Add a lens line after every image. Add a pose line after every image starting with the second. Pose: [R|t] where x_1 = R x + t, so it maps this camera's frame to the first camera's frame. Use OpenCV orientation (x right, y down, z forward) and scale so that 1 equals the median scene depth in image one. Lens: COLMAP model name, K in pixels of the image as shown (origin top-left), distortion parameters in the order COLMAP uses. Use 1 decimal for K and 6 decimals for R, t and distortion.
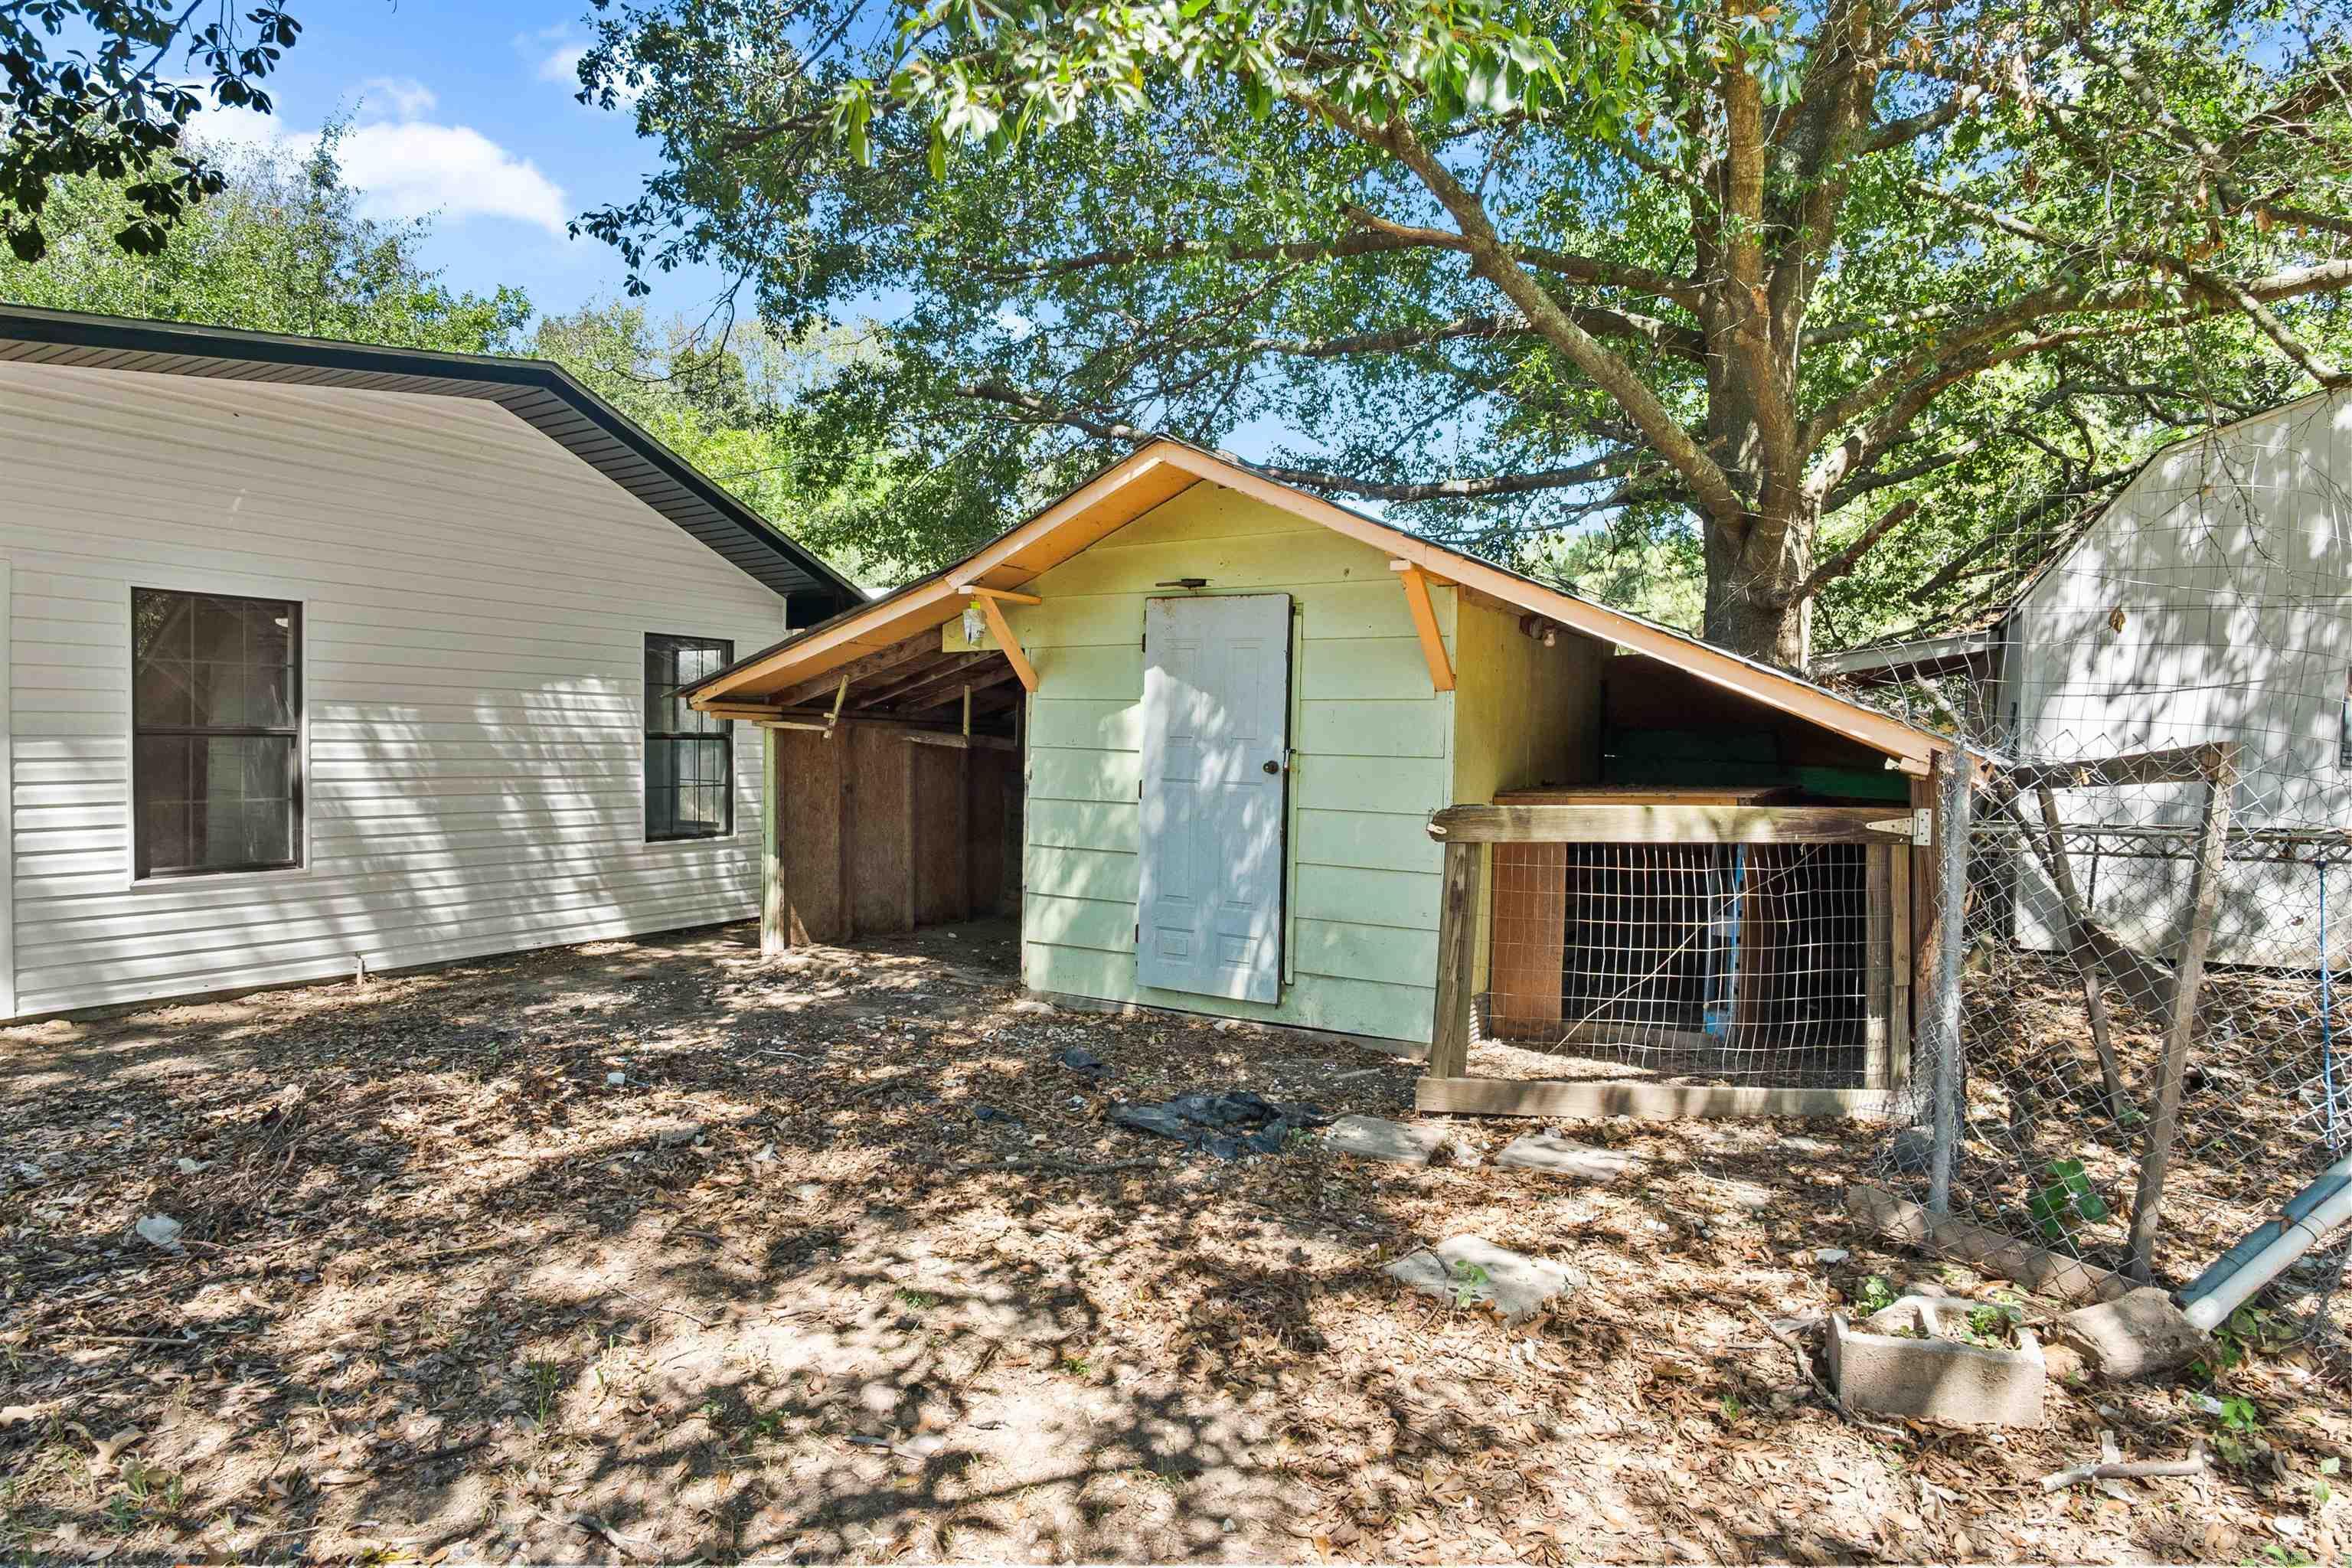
lens RADIAL K [[1272.4, 0, 1198.3], [0, 1272.4, 771.7], [0, 0, 1]] dist [-0.020415, 0.004644]
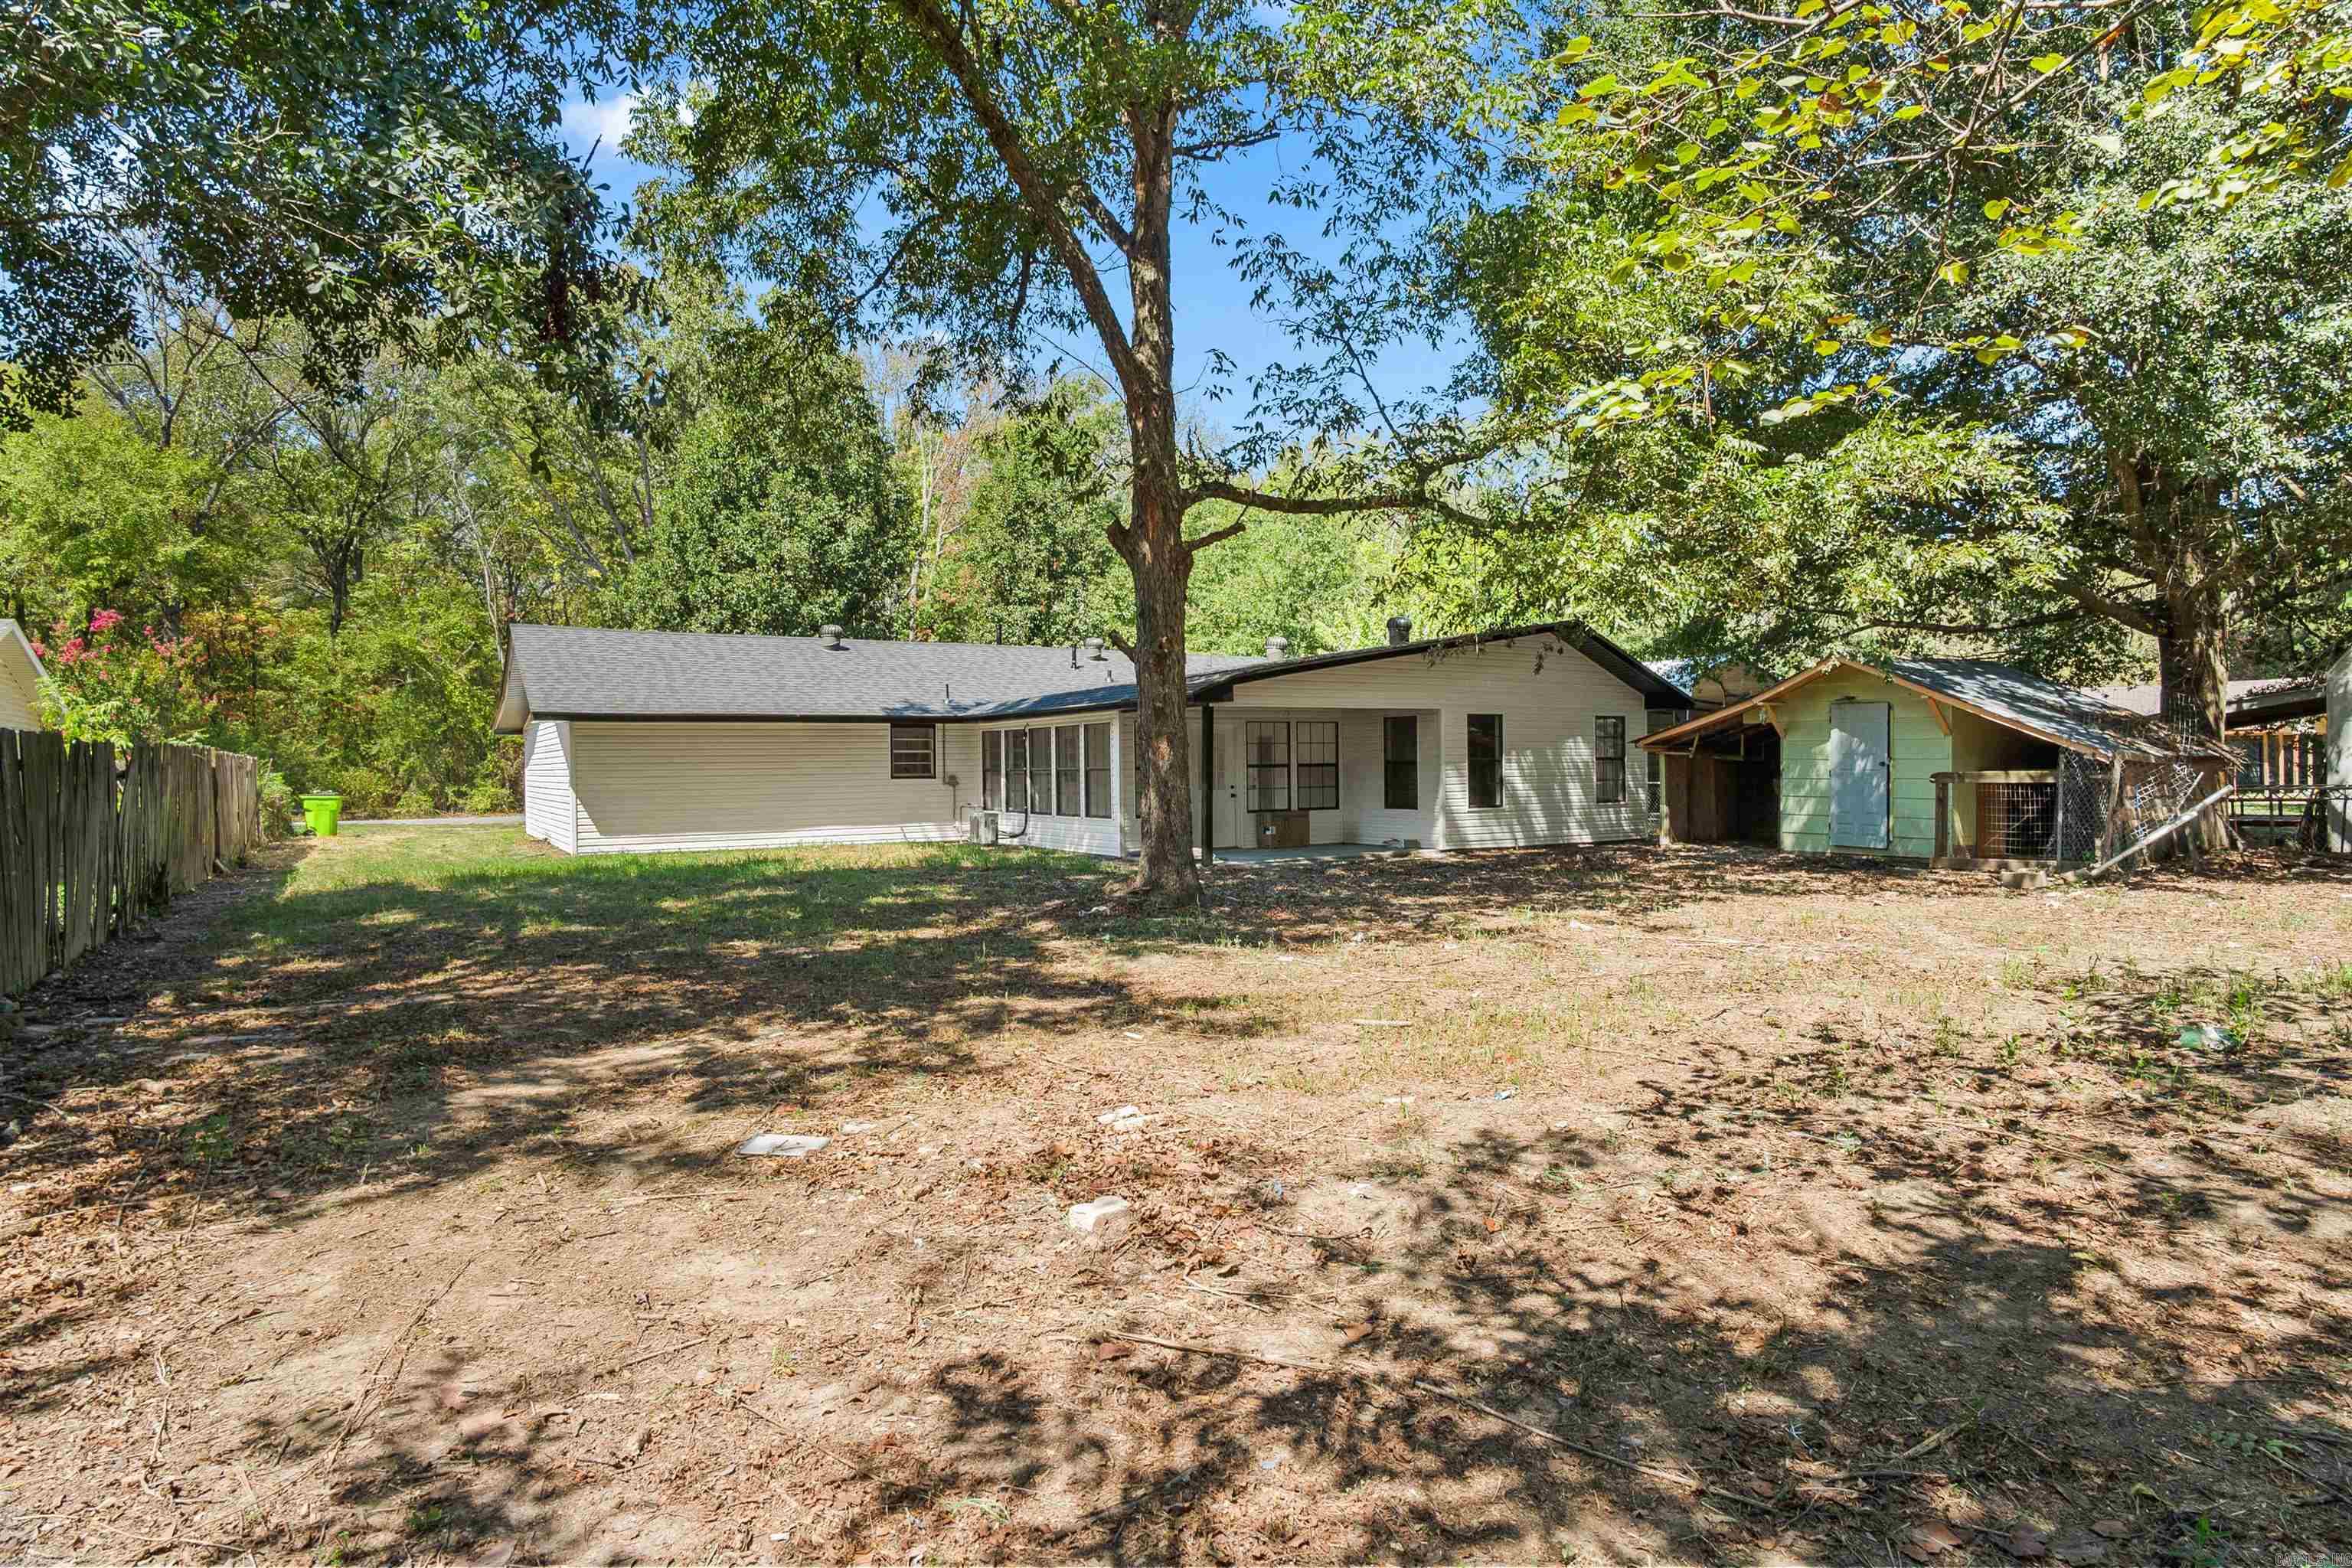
lens RADIAL K [[1272.4, 0, 1198.3], [0, 1272.4, 771.7], [0, 0, 1]] dist [-0.020415, 0.004644]
pose [[0.885083, -0.019142, -0.465040, 0.022976], [0.011684, 0.999753, -0.018914, 0.064894], [0.465287, 0.011307, 0.885087, -2.906582]]
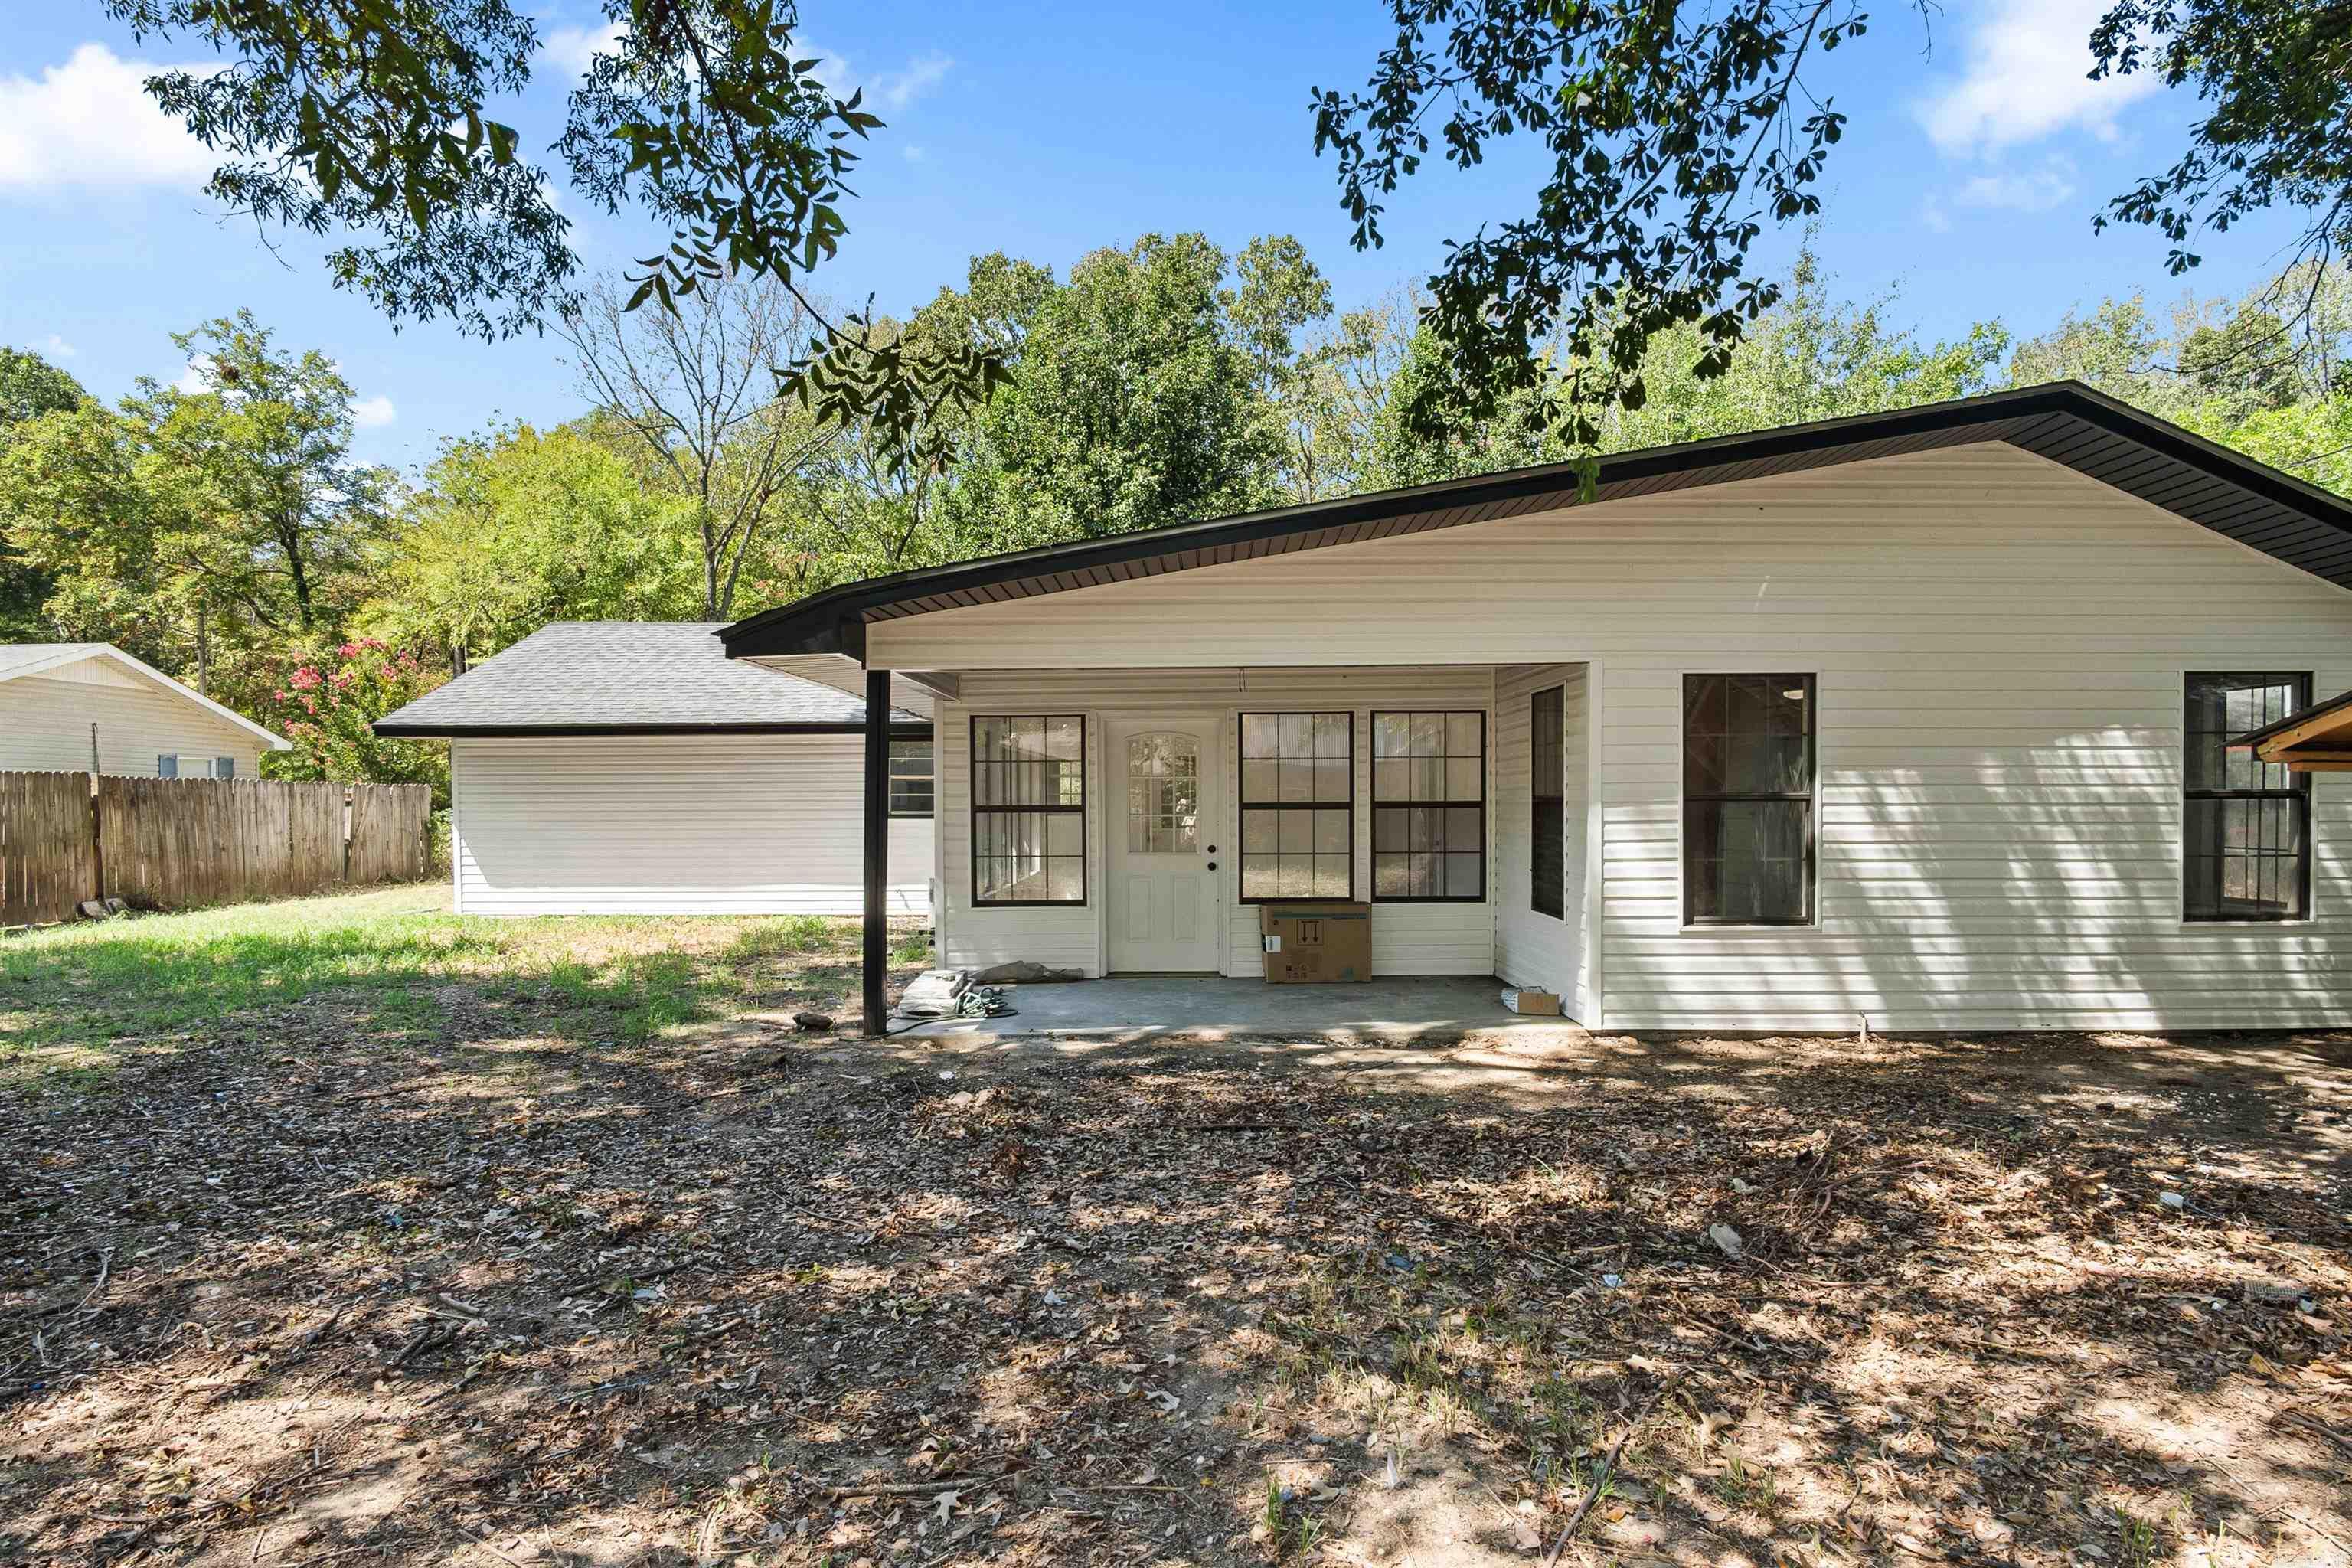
lens RADIAL K [[1306.6, 0, 1179.5], [0, 1306.6, 839.3], [0, 0, 1]] dist [-0.018964, 0.002240]
pose [[0.496143, 0.012776, -0.868147, -0.042356], [-0.009787, 0.999910, 0.009122, -0.000351], [0.868186, 0.003970, 0.496224, -0.007093]]
